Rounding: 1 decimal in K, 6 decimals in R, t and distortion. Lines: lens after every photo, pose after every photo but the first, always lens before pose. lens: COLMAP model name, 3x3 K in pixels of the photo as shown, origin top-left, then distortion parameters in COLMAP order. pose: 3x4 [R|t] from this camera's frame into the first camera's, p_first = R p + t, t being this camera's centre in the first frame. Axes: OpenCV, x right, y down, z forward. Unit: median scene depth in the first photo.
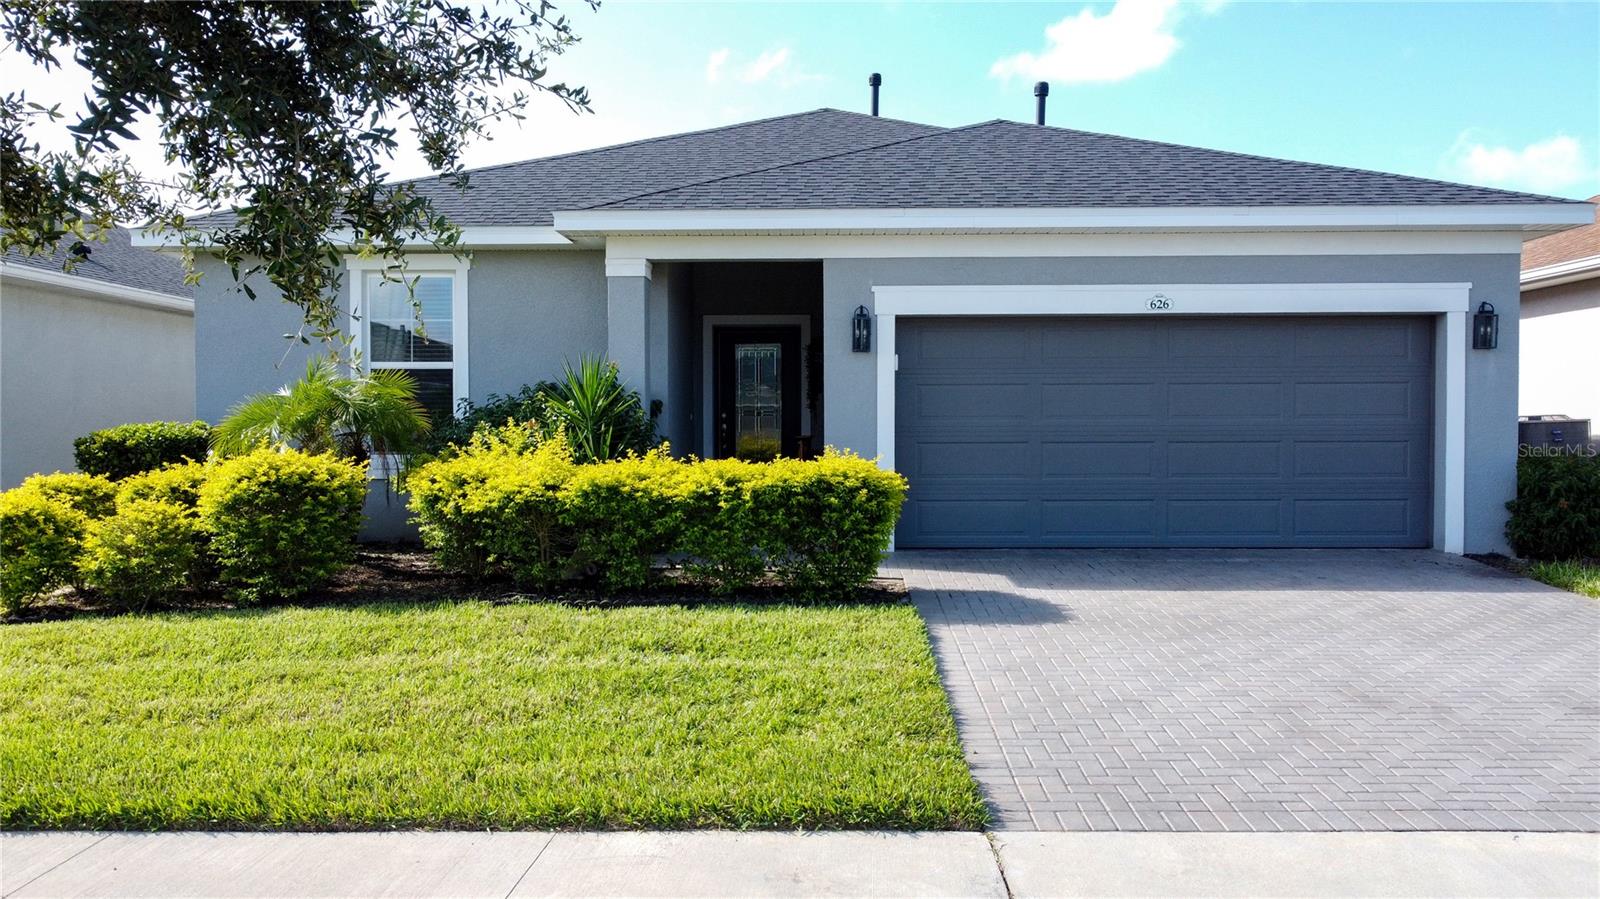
lens RADIAL K [[1207.7, 0, 800.0], [0, 1207.7, 449.5], [0, 0, 1]] dist [-0.000845, -0.005926]
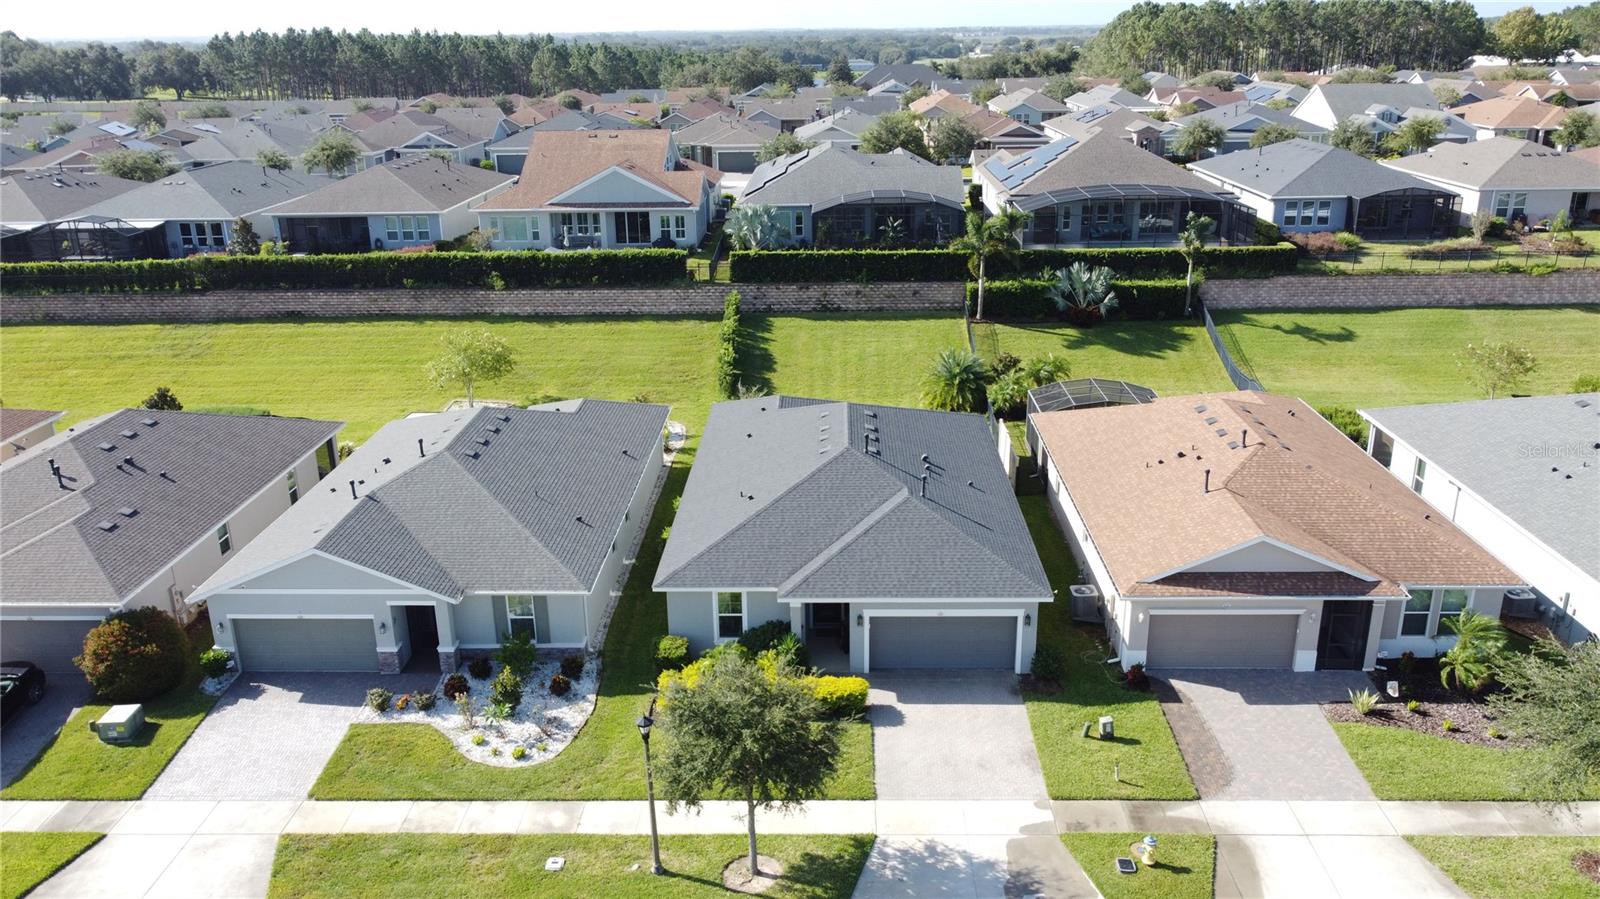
lens RADIAL K [[1207.7, 0, 800.0], [0, 1207.7, 449.5], [0, 0, 1]] dist [-0.000845, -0.005926]
pose [[0.999968, -0.007932, 0.001074, -0.130536], [0.007213, 0.951159, 0.308617, -1.721889], [-0.003470, -0.308599, 0.951186, -2.317393]]
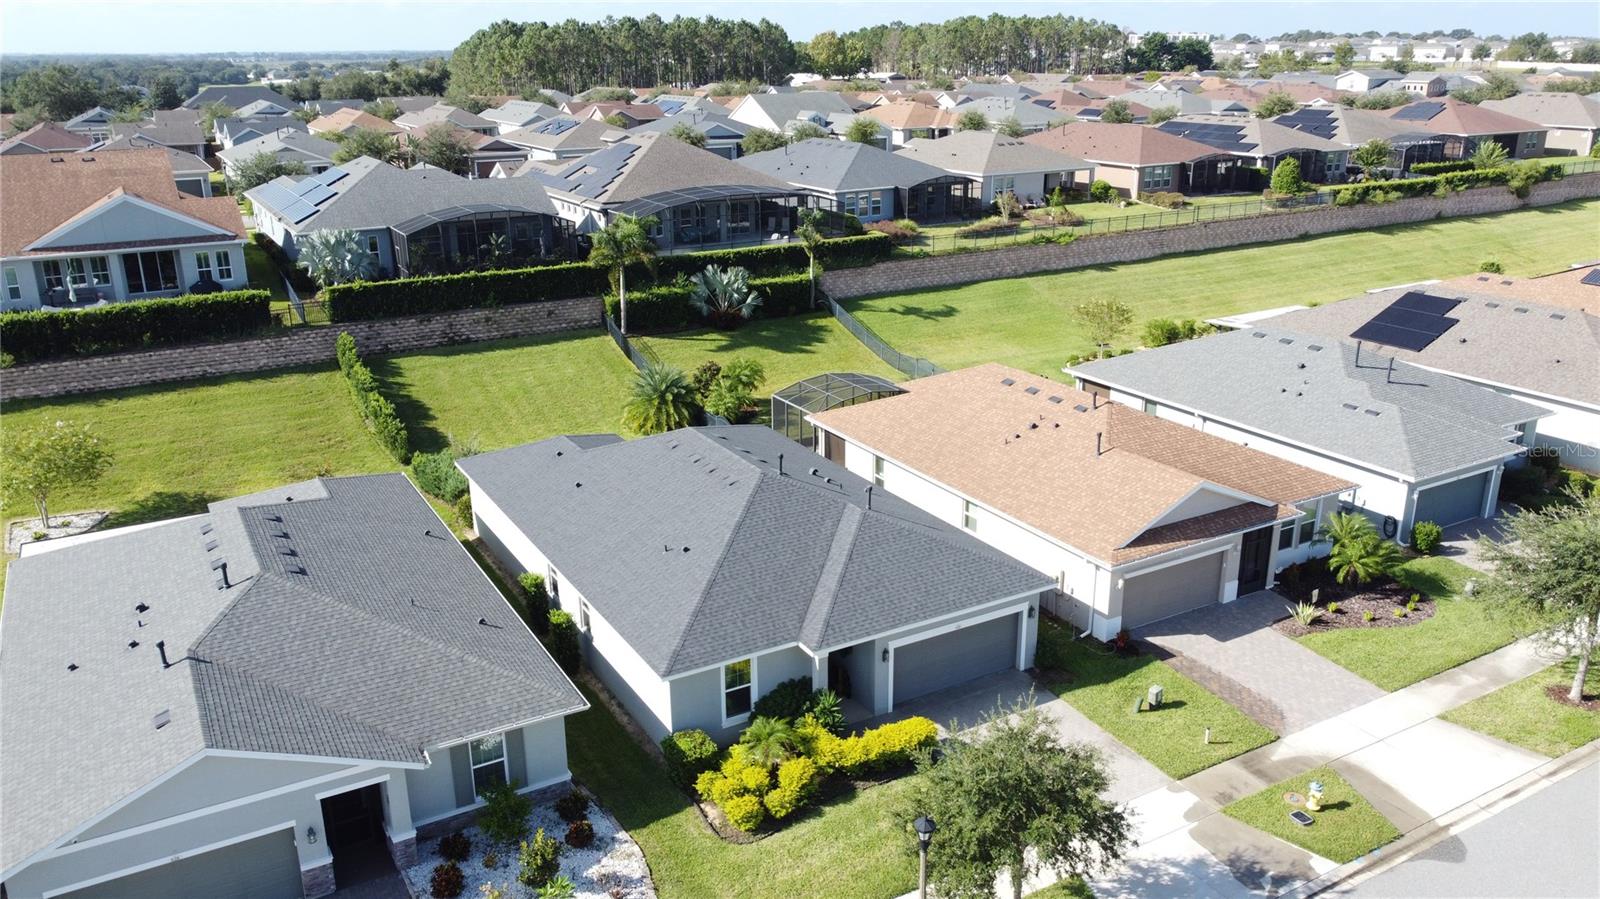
lens RADIAL K [[1207.7, 0, 800.0], [0, 1207.7, 449.5], [0, 0, 1]] dist [-0.000845, -0.005926]
pose [[0.849625, -0.165129, 0.500869, -1.679398], [0.011851, 0.955456, 0.294897, -1.588478], [-0.527254, -0.244616, 0.813736, -1.383405]]
